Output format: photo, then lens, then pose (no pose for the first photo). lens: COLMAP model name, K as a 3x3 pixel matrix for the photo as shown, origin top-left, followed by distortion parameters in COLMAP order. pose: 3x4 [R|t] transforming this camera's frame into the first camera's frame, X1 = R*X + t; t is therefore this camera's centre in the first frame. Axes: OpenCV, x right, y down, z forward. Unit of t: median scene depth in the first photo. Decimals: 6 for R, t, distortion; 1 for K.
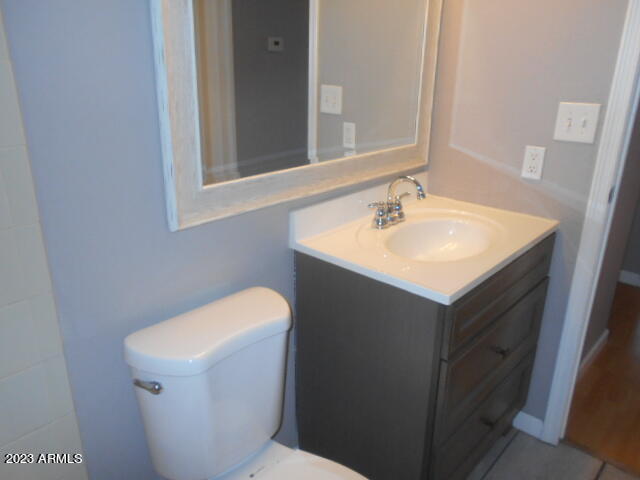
lens RADIAL K [[512.4, 0, 328.5], [0, 512.4, 237.8], [0, 0, 1]] dist [-0.042877, -0.001741]
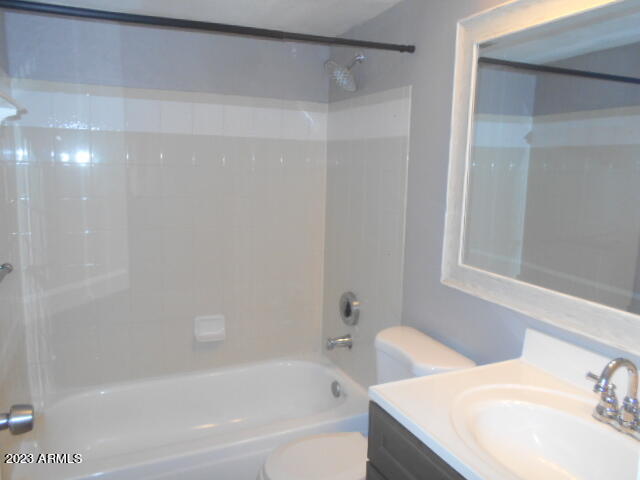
lens RADIAL K [[512.4, 0, 328.5], [0, 512.4, 237.8], [0, 0, 1]] dist [-0.042877, -0.001741]
pose [[-0.408392, 0.110746, -0.906064, 0.986634], [-0.330765, 0.907199, 0.259971, -0.346914], [0.850771, 0.405864, -0.333861, 0.959751]]
